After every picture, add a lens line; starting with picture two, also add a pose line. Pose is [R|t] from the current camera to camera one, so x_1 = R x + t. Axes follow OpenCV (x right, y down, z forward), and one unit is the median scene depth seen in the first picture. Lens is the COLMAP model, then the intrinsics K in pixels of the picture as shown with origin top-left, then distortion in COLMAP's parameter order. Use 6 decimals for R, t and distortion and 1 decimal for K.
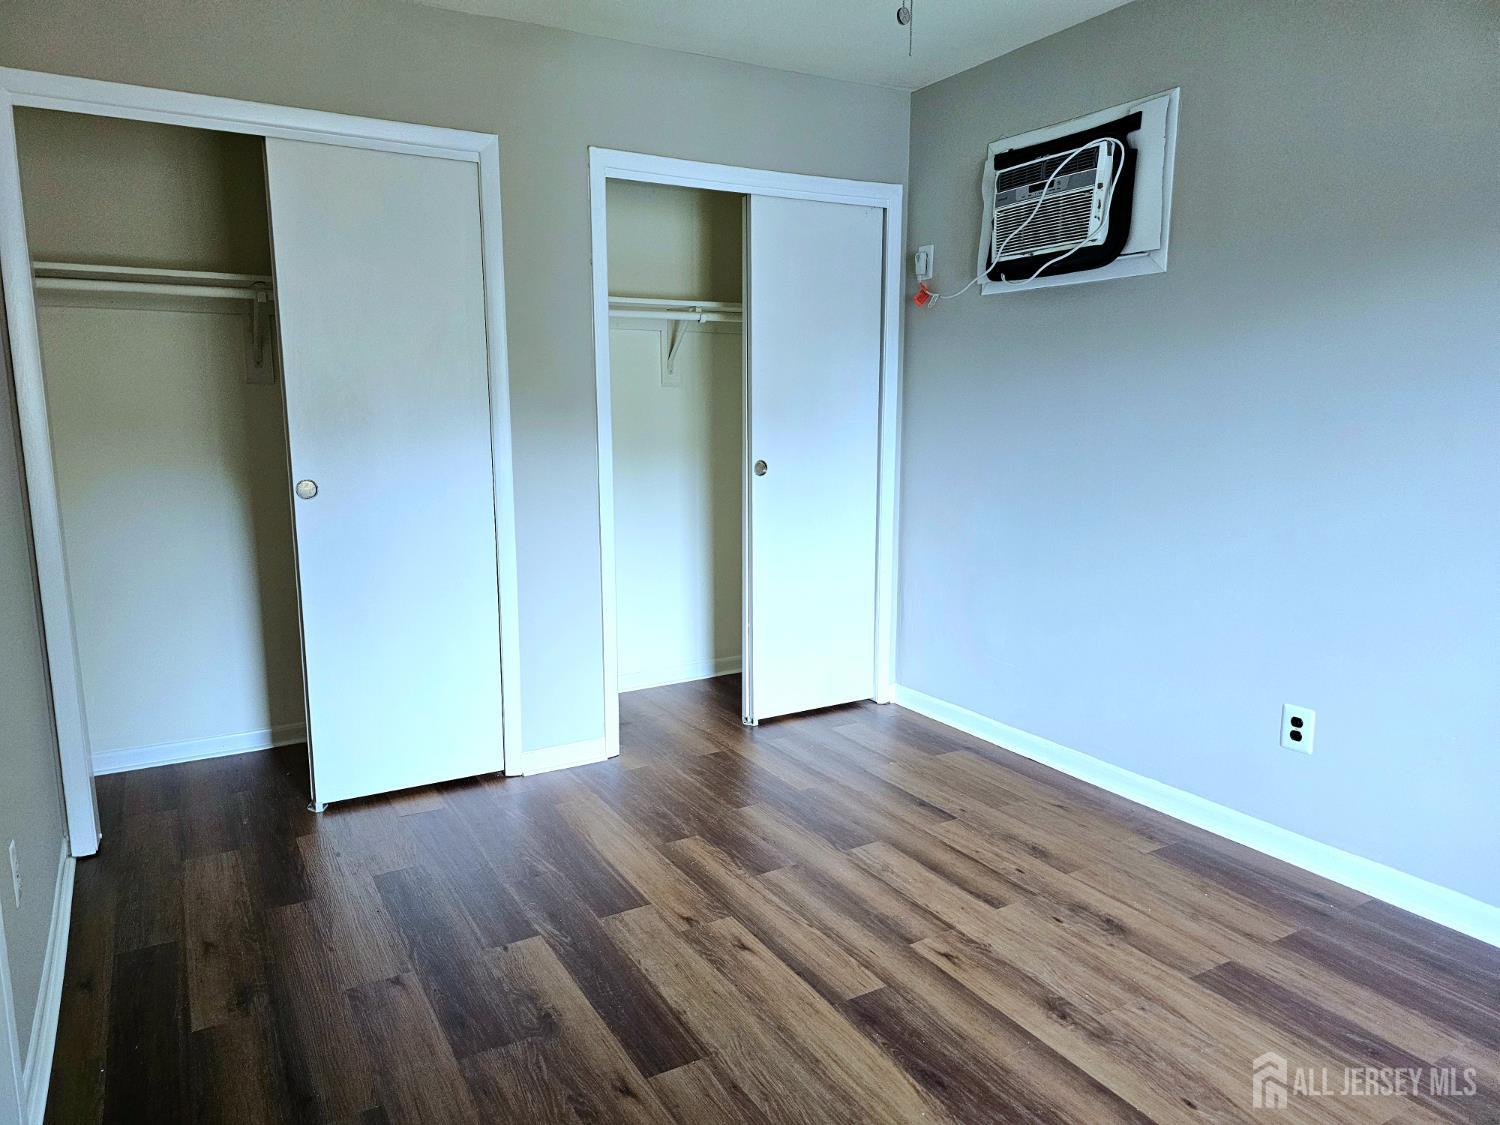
lens RADIAL K [[1000.9, 0, 746.7], [0, 1000.9, 578.3], [0, 0, 1]] dist [0.004384, -0.002355]
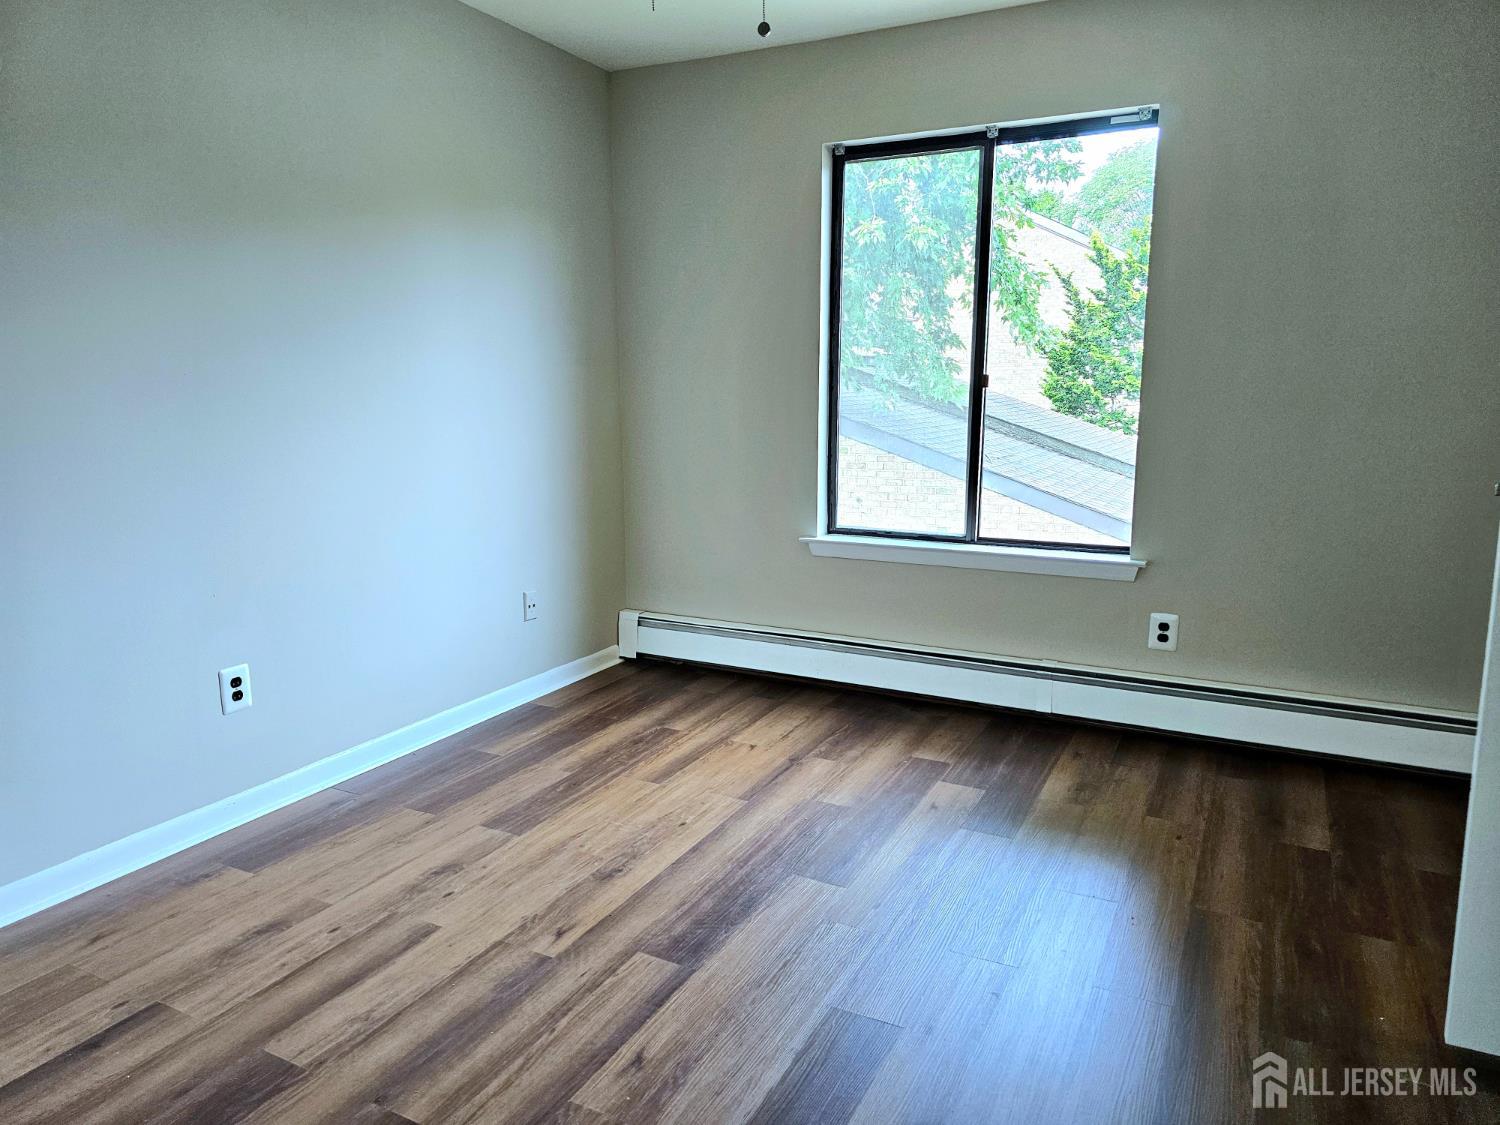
lens RADIAL K [[1000.9, 0, 746.7], [0, 1000.9, 578.3], [0, 0, 1]] dist [0.004384, -0.002355]
pose [[-0.540862, -0.155355, 0.826640, -0.605650], [0.145577, 0.950672, 0.273915, -0.174402], [-0.828417, 0.268490, -0.491566, 1.172589]]
